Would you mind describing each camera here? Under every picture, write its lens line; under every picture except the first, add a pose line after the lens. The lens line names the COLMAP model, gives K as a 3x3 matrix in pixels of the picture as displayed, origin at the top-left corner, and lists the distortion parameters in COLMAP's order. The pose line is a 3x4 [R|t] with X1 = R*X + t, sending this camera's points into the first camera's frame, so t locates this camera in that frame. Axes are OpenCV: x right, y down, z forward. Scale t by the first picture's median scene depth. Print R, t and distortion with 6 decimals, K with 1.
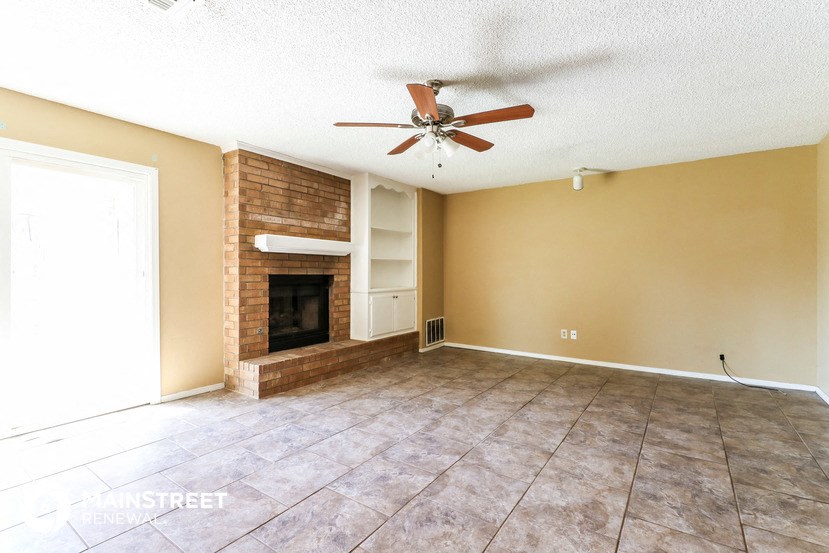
lens RADIAL K [[388.3, 0, 408.6], [0, 388.3, 275.9], [0, 0, 1]] dist [0.014537, -0.001349]
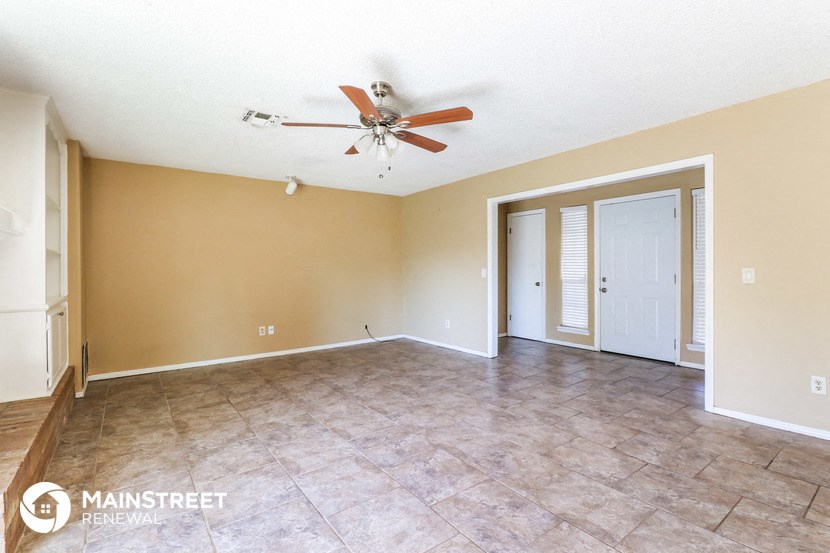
lens RADIAL K [[388.7, 0, 409.4], [0, 388.7, 272.5], [0, 0, 1]] dist [0.014537, -0.001349]
pose [[0.313143, -0.009693, 0.949657, -0.683056], [0.015272, 0.999870, 0.005169, -0.005687], [-0.949583, 0.012884, 0.313250, 0.472774]]
